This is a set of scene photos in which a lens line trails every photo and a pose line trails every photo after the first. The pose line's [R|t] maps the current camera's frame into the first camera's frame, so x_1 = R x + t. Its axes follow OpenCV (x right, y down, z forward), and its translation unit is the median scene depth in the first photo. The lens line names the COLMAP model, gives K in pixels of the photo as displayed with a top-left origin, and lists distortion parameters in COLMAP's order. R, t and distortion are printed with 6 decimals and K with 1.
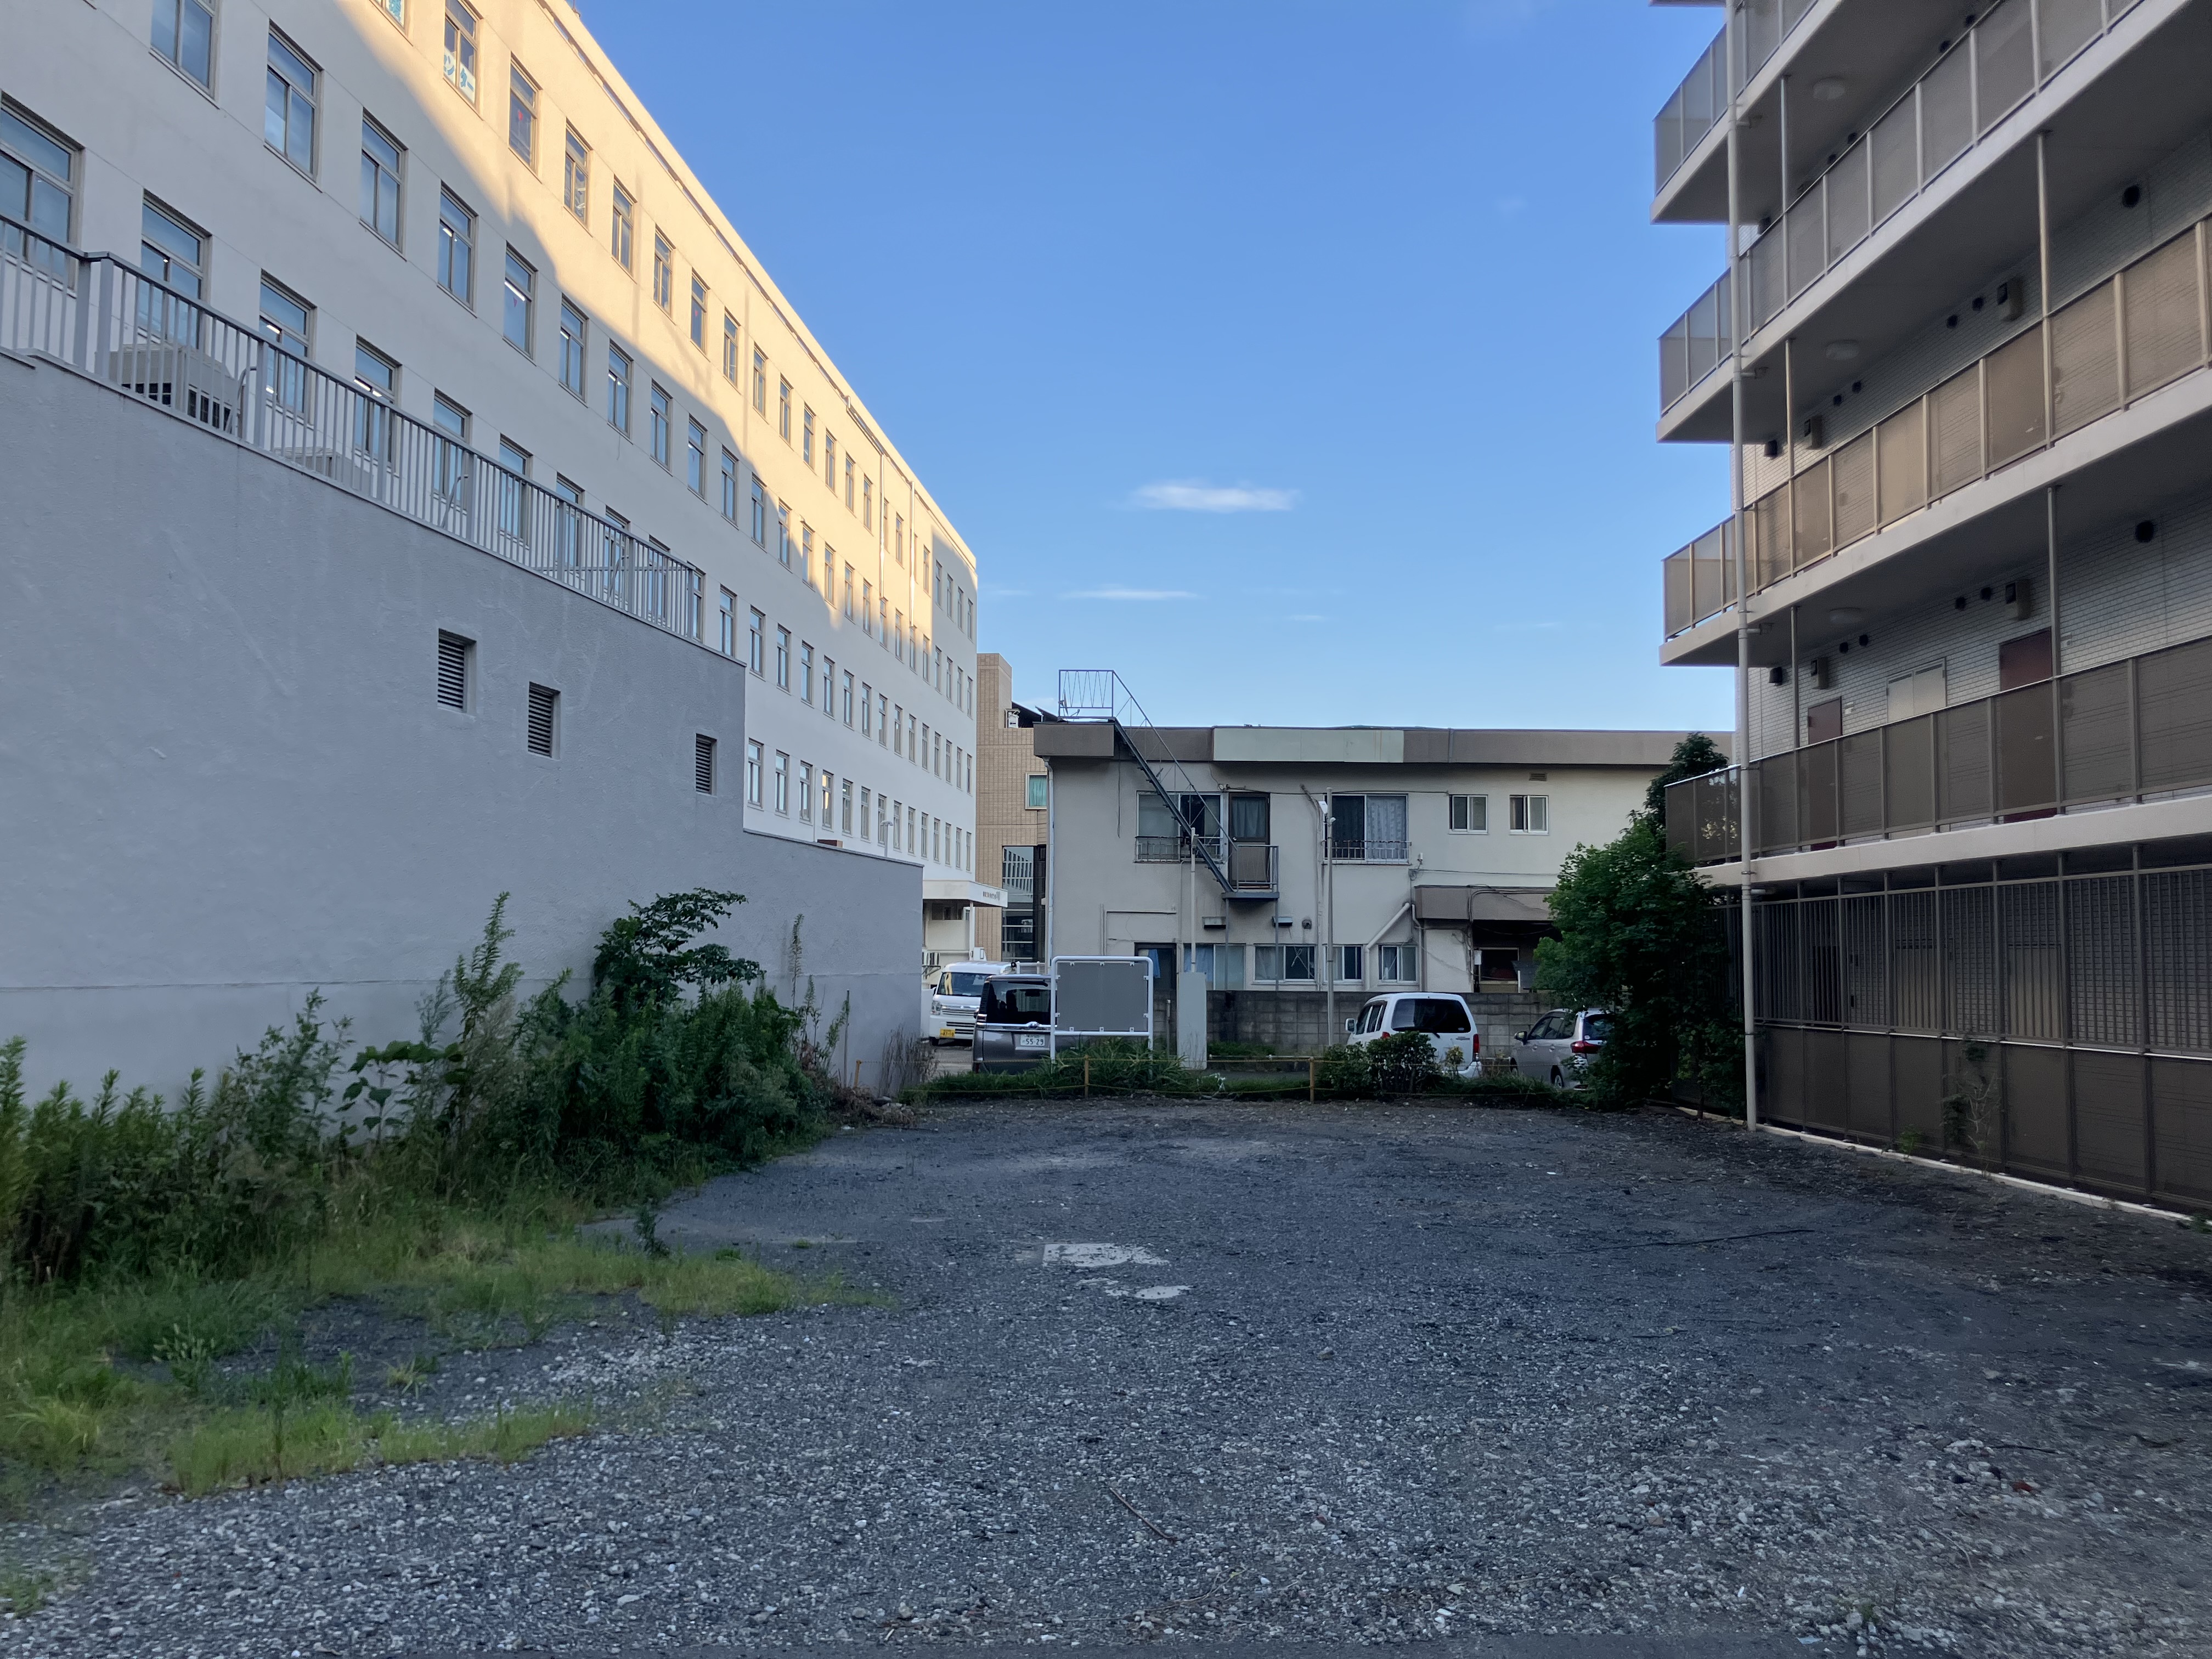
lens RADIAL K [[1817.1, 0, 1106.0], [0, 1817.1, 829.5], [0, 0, 1]] dist [0.108224, -0.002927]
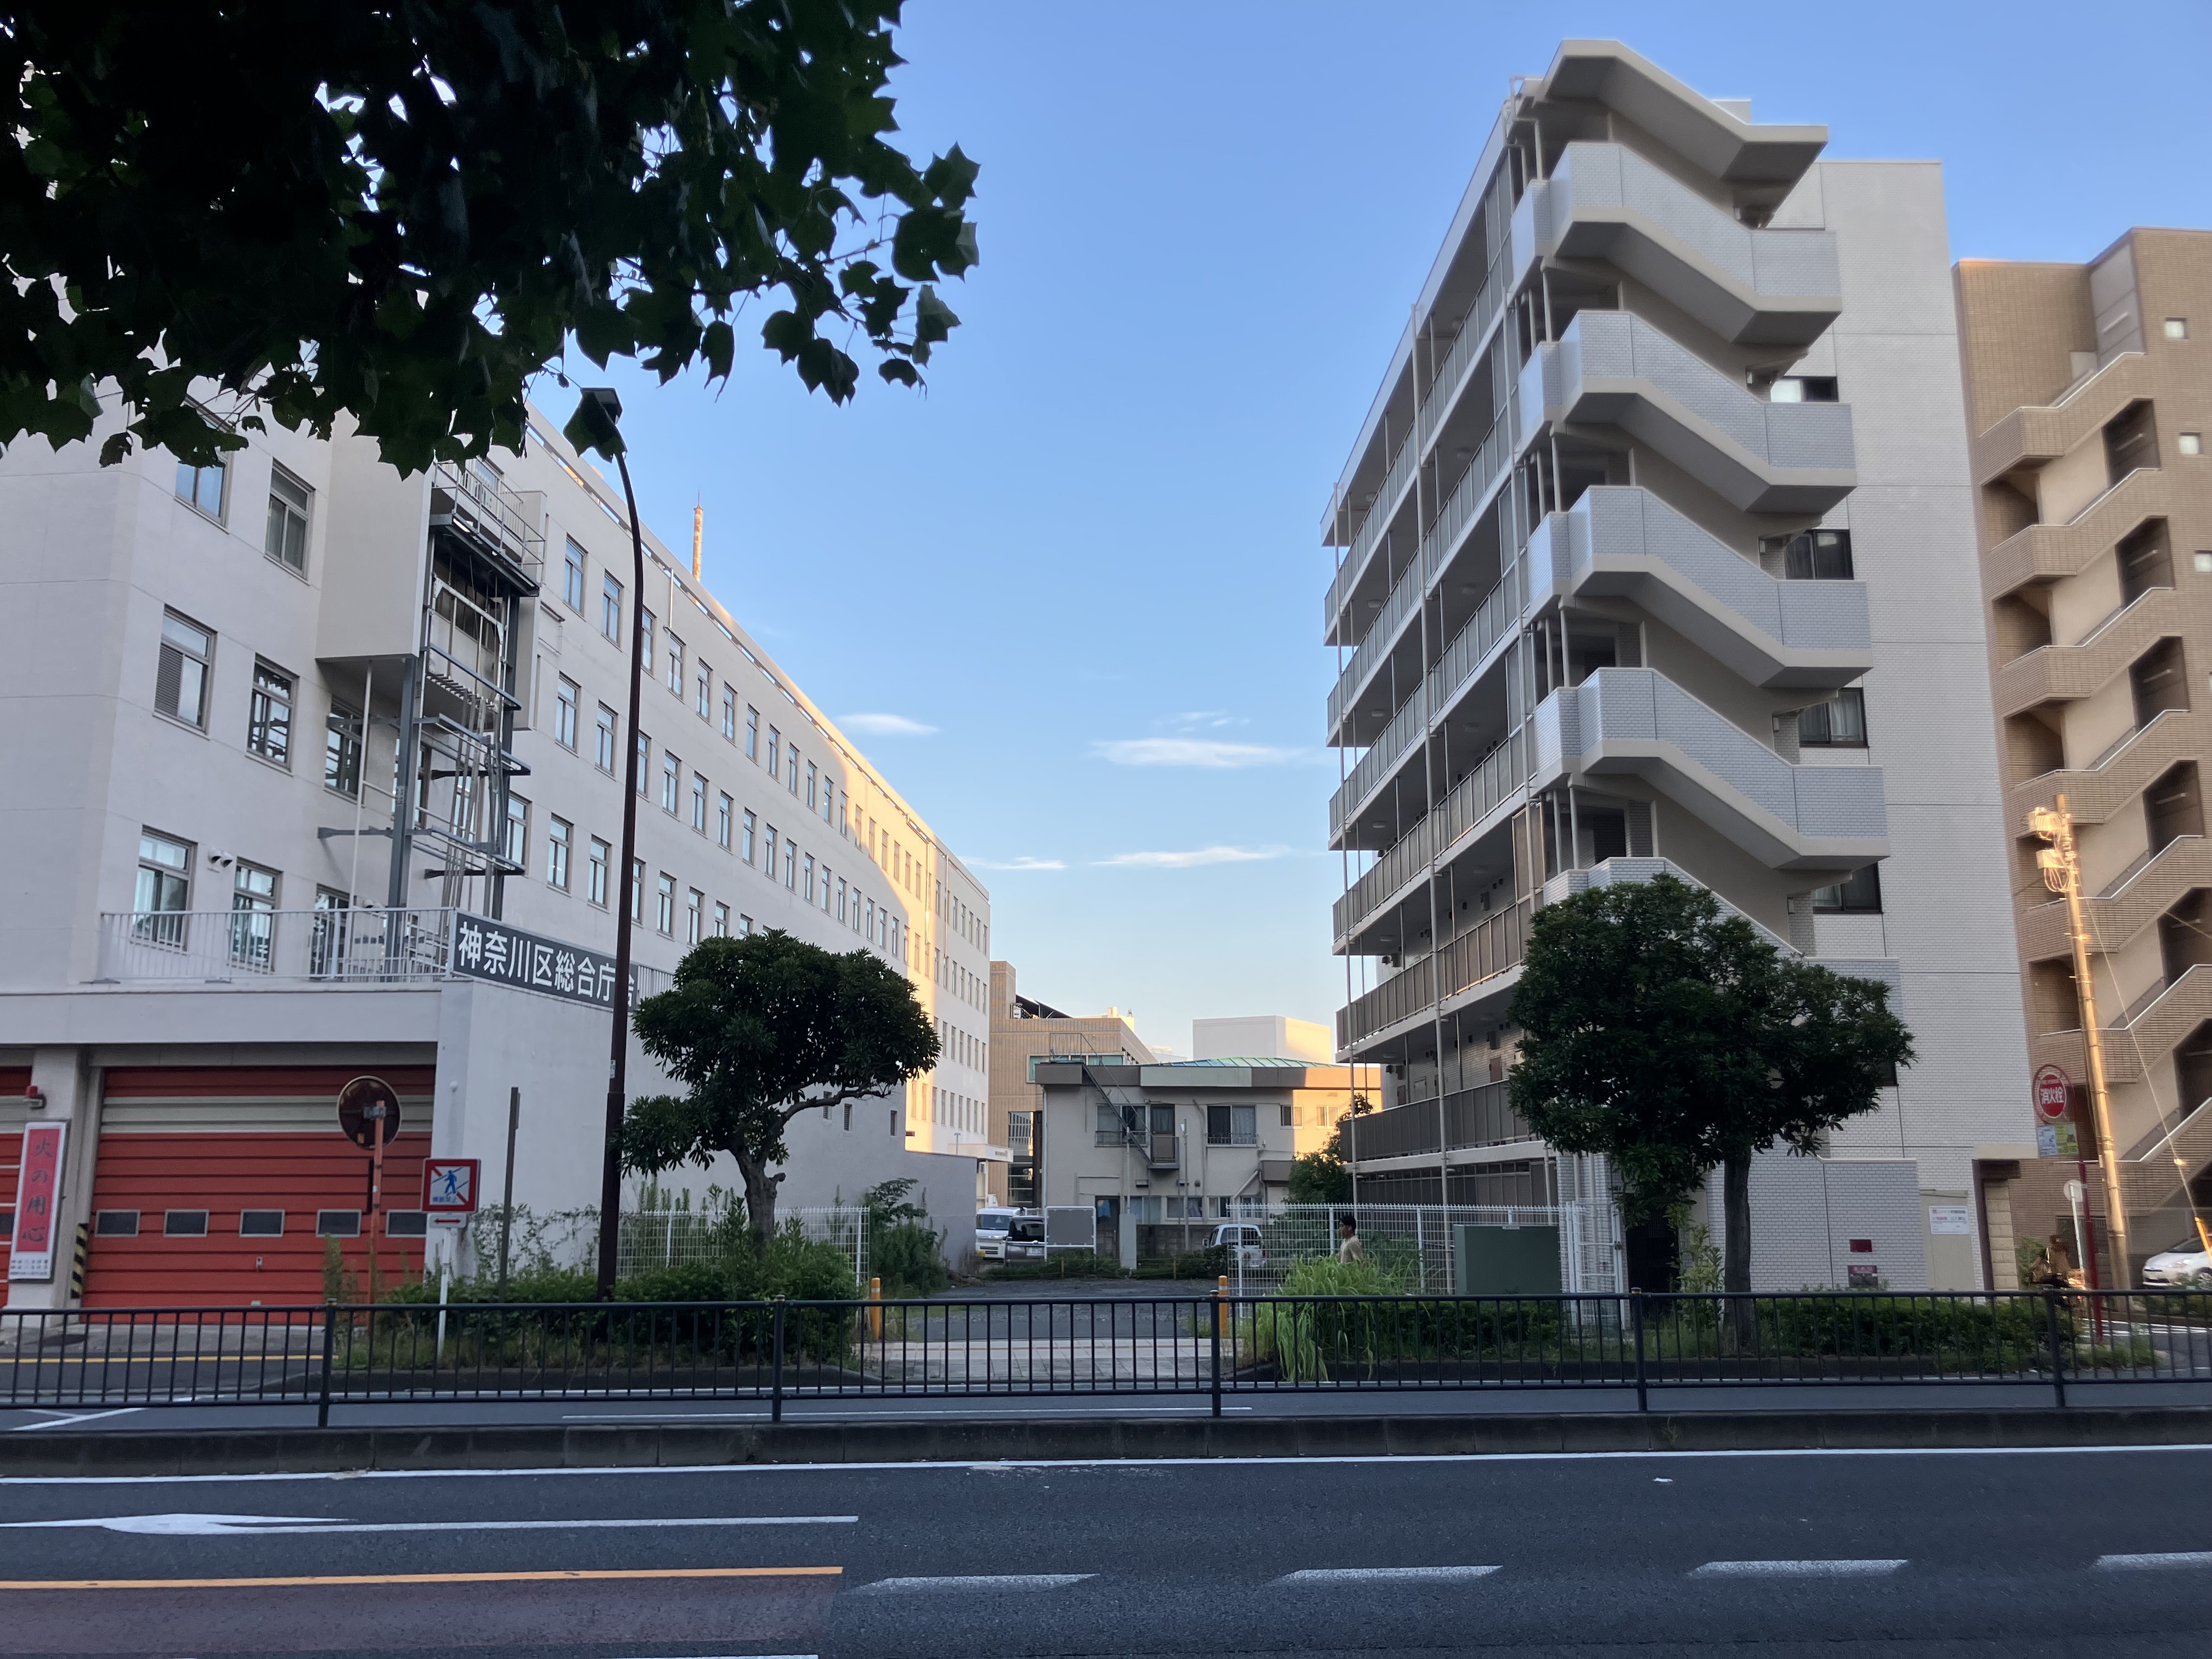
lens RADIAL K [[1817.1, 0, 1106.0], [0, 1817.1, 829.5], [0, 0, 1]] dist [0.108224, -0.002927]
pose [[0.999990, -0.003825, 0.002156, 0.023742], [0.004068, 0.991869, -0.127195, -0.059386], [-0.001652, 0.127203, 0.991875, -0.722216]]
